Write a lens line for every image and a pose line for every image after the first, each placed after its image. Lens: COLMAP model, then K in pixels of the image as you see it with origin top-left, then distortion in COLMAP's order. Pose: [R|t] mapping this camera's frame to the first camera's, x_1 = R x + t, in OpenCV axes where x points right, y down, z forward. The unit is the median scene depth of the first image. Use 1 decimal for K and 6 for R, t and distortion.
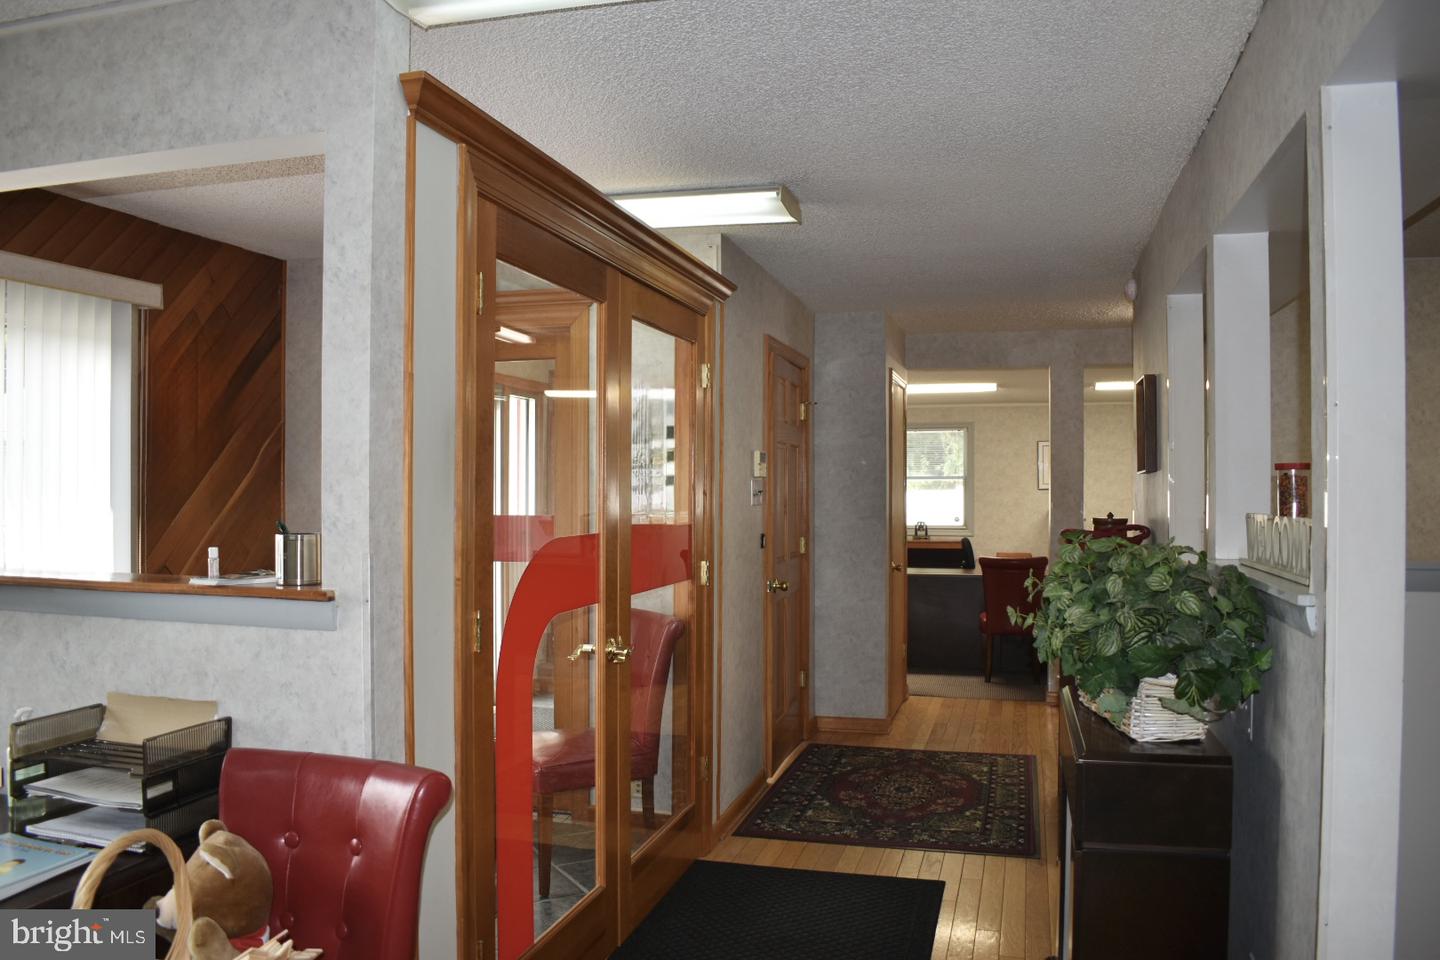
lens RADIAL K [[1124.1, 0, 713.0], [0, 1124.1, 480.7], [0, 0, 1]] dist [-0.097832, 0.014728]
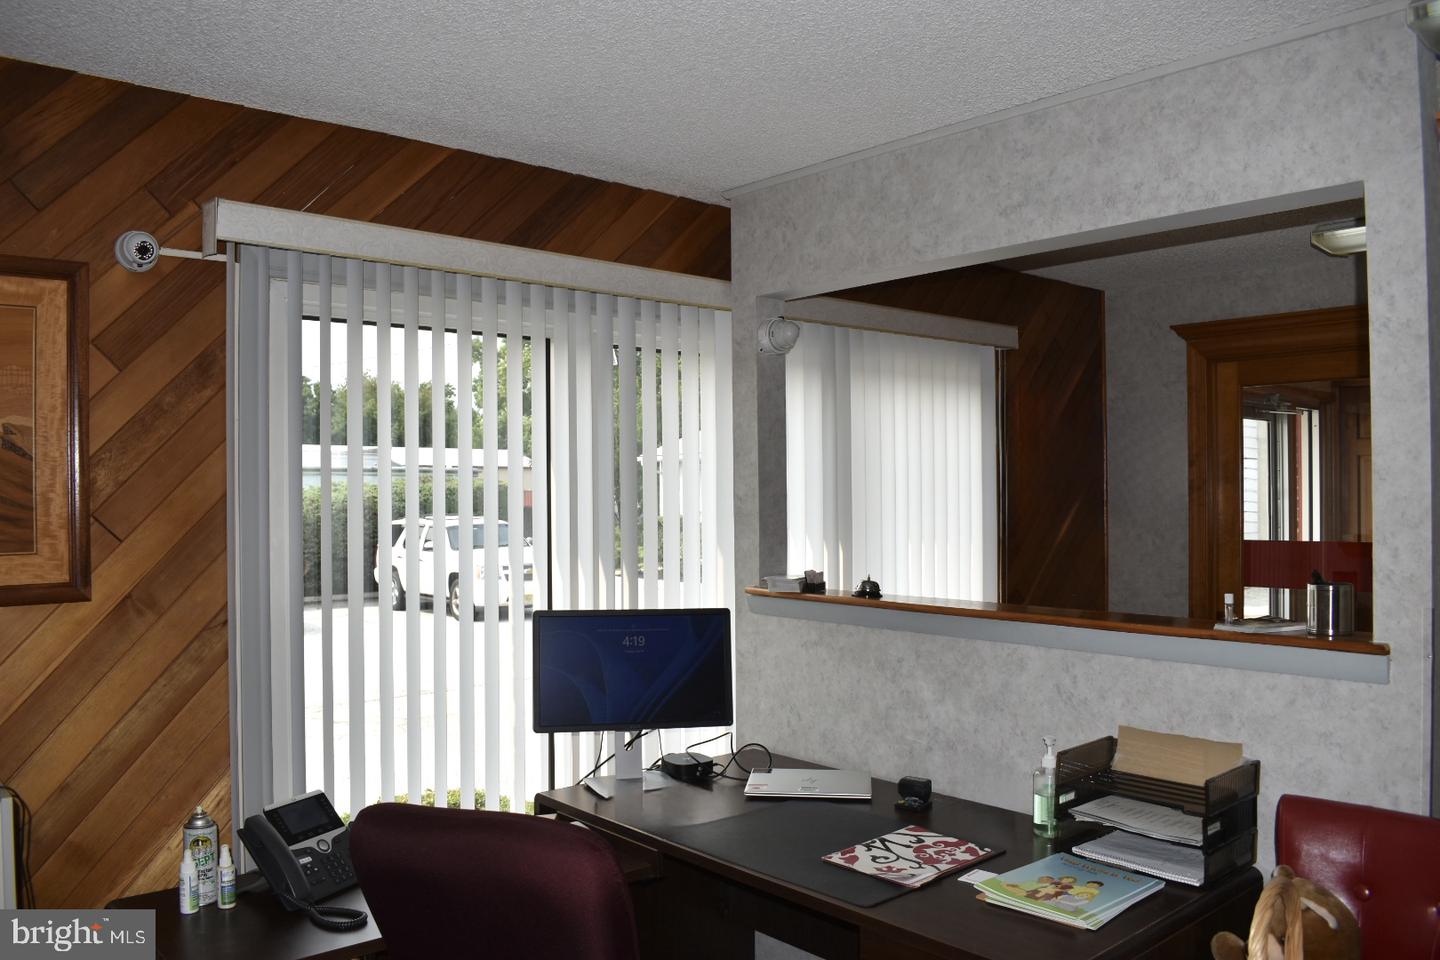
lens RADIAL K [[1124.1, 0, 718.6], [0, 1124.1, 483.9], [0, 0, 1]] dist [-0.097832, 0.014728]
pose [[0.835580, -0.013115, -0.549212, -0.295636], [0.011539, 0.999913, -0.006321, -0.042948], [0.549247, -0.001056, 0.835659, -0.129503]]
